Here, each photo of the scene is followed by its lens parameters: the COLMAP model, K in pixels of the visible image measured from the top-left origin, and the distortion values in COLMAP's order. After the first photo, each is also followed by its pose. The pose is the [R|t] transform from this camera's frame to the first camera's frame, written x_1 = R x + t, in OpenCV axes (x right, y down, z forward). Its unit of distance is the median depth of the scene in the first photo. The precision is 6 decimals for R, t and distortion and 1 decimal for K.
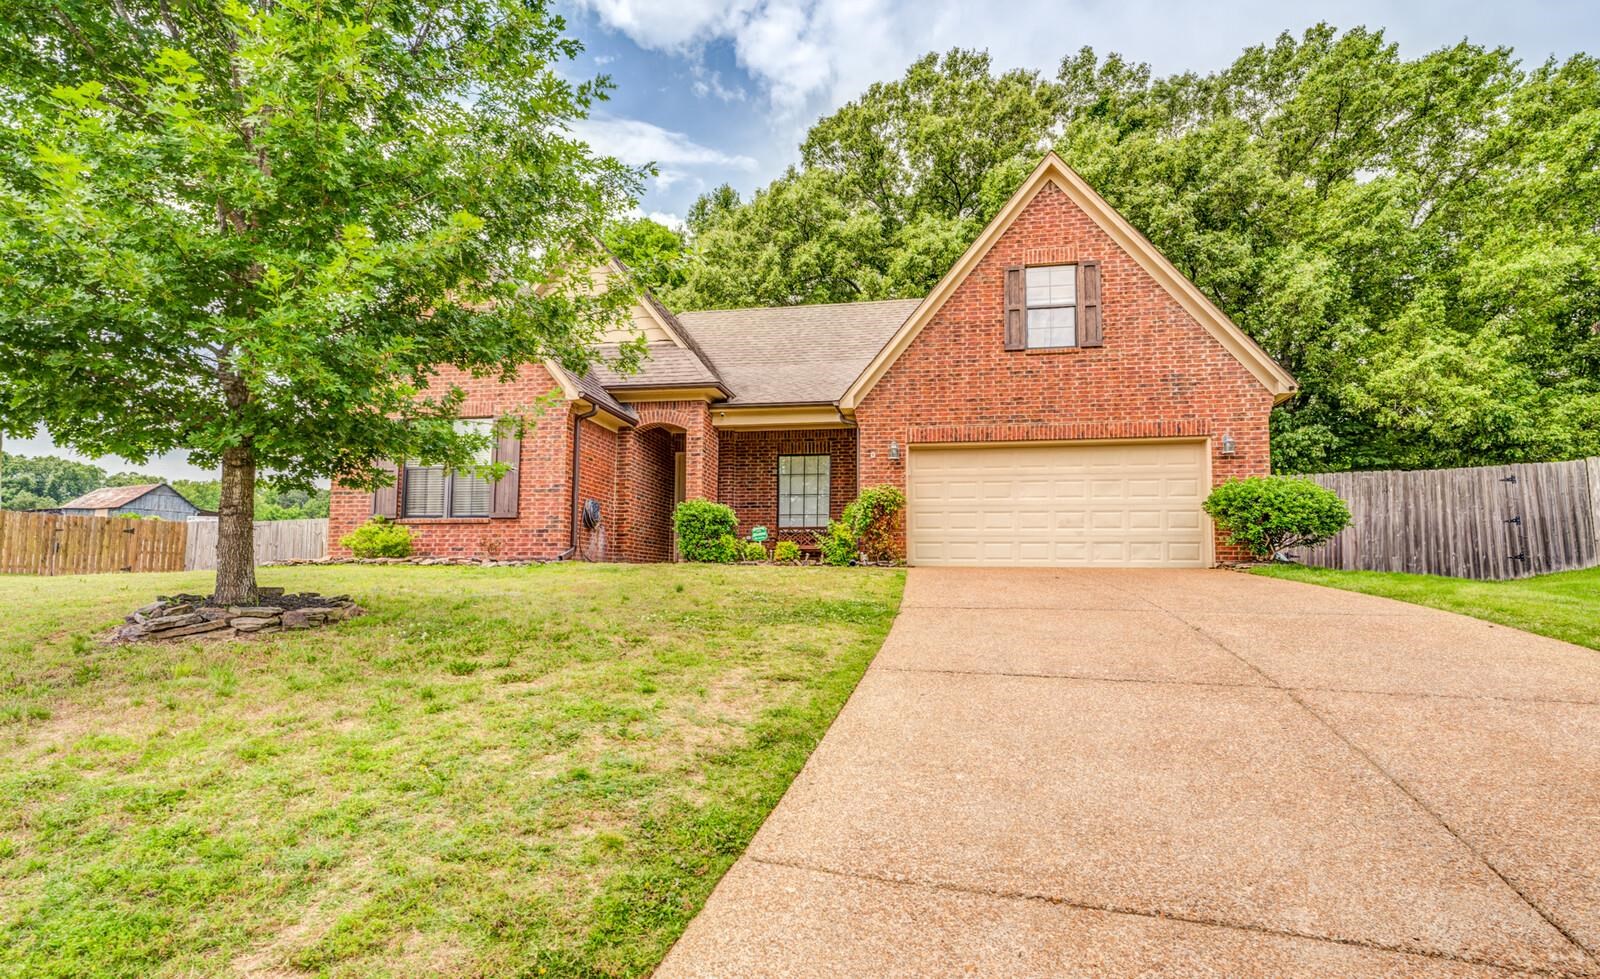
lens RADIAL K [[816.3, 0, 805.0], [0, 816.3, 498.0], [0, 0, 1]] dist [0.003396, -0.000064]
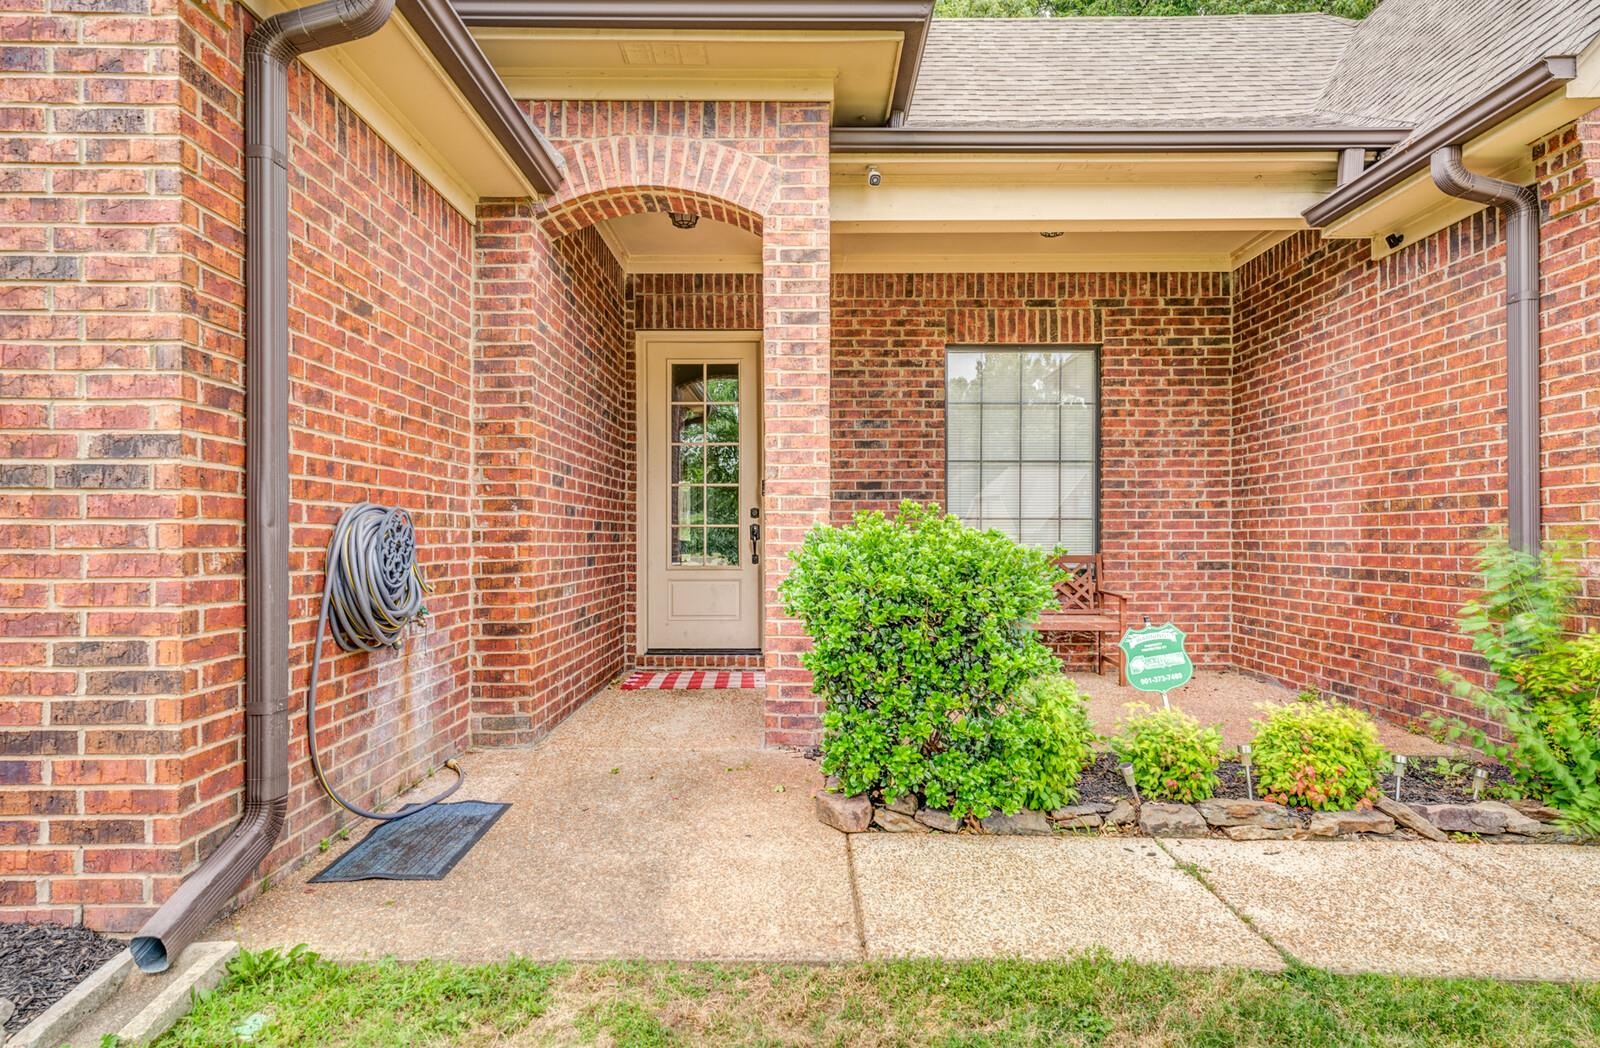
lens RADIAL K [[894.0, 0, 795.6], [0, 894.0, 526.8], [0, 0, 1]] dist [0.024223, -0.001383]
pose [[0.984097, -0.005394, 0.177550, -0.204167], [-0.013515, 0.994368, 0.105113, -0.018871], [-0.177117, -0.105841, 0.978482, 0.787926]]
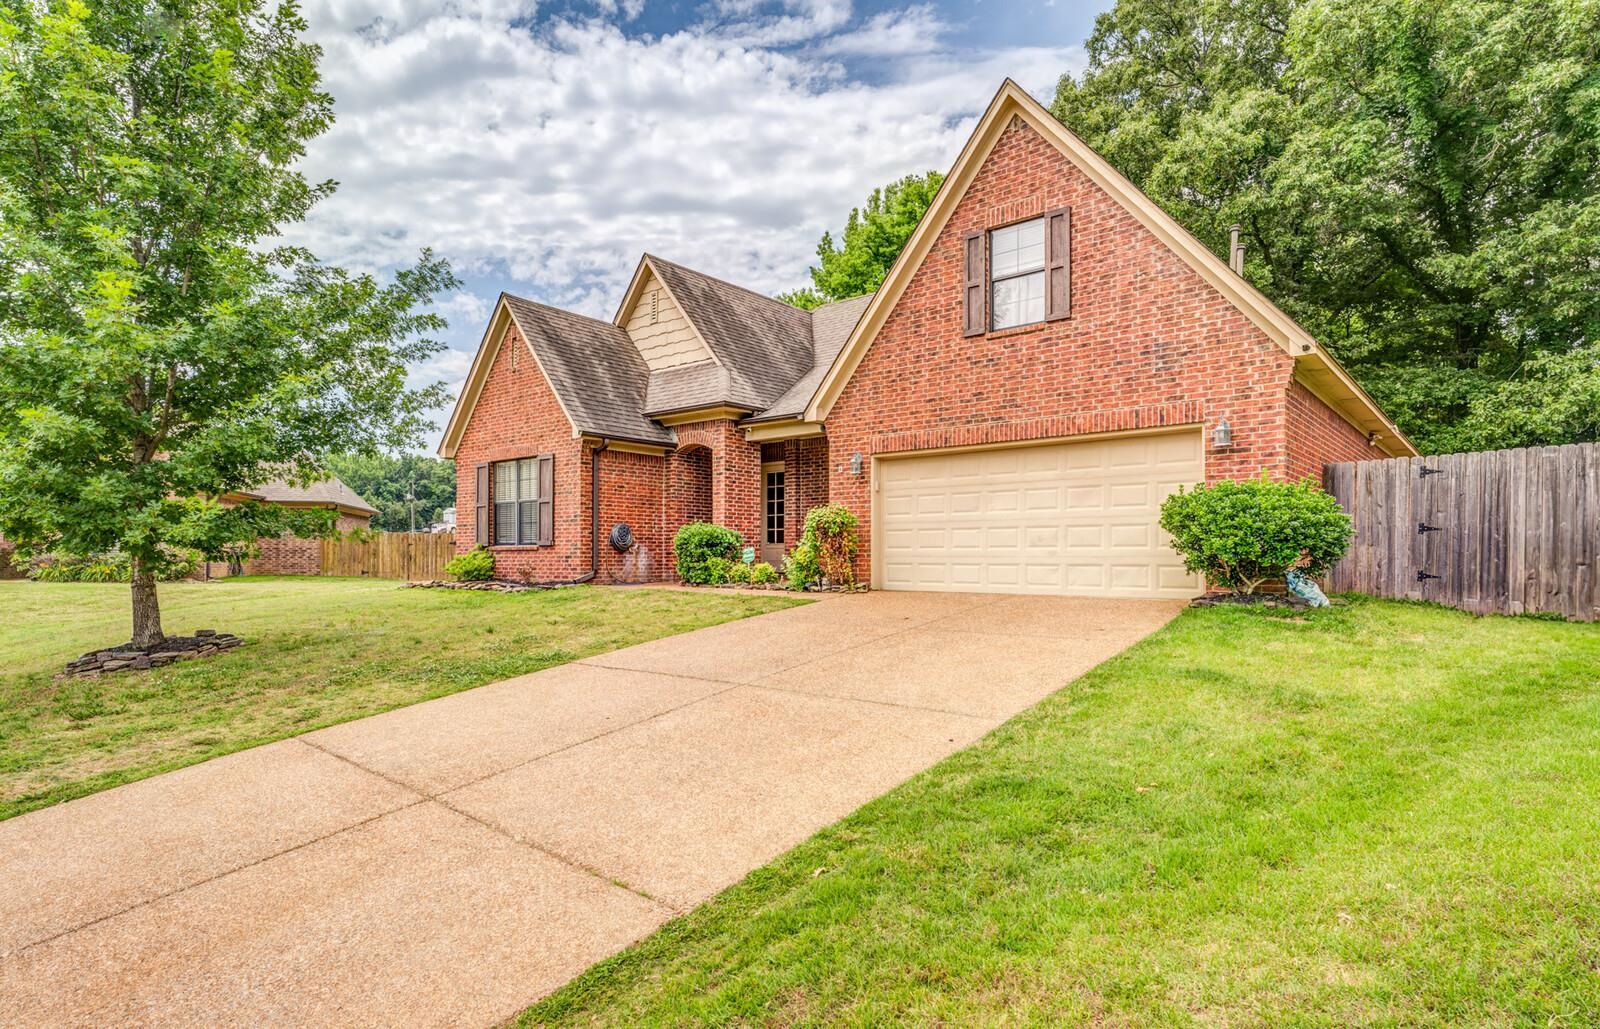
lens RADIAL K [[857.9, 0, 801.9], [0, 857.9, 520.9], [0, 0, 1]] dist [0.001170, 0.000285]
pose [[0.870875, -0.030610, -0.490550, 0.522568], [0.065323, 0.996413, 0.053792, -0.050016], [0.487144, -0.078891, 0.869751, 0.131850]]
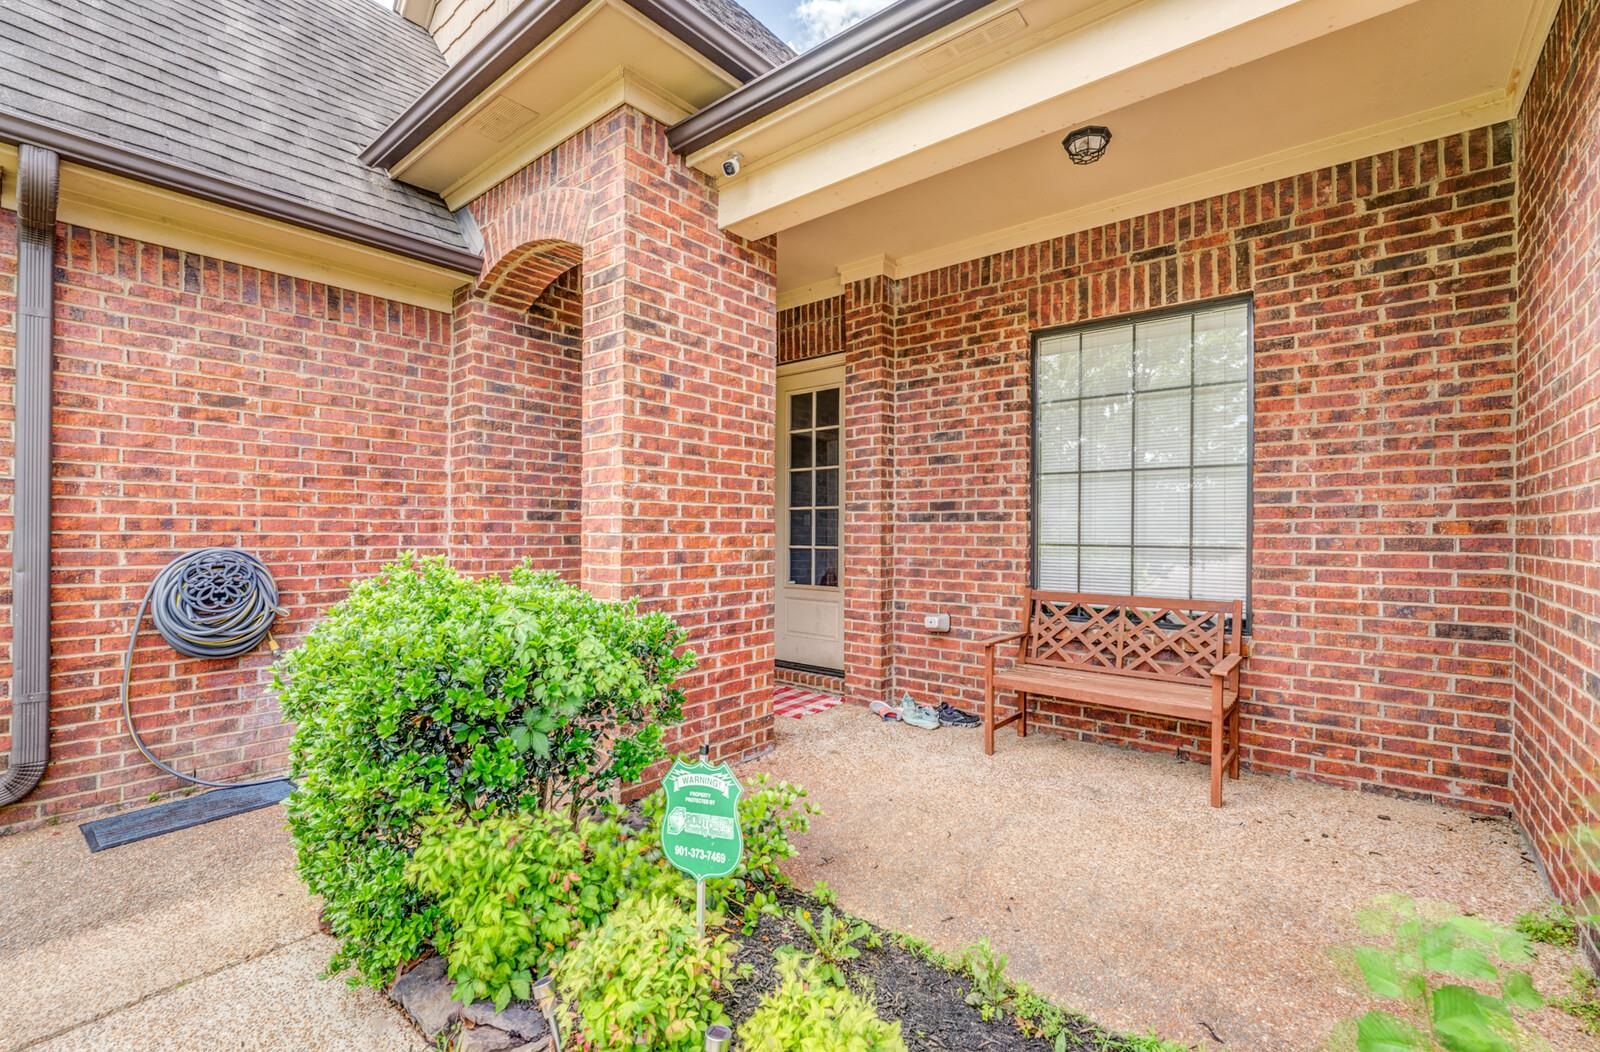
lens RADIAL K [[697.9, 0, 797.8], [0, 697.9, 526.6], [0, 0, 1]] dist [-0.014759, 0.001422]
pose [[0.869130, -0.007259, -0.494530, 0.019084], [0.060330, 0.993982, 0.091439, -0.015952], [0.490890, -0.109307, 0.864337, 0.927697]]
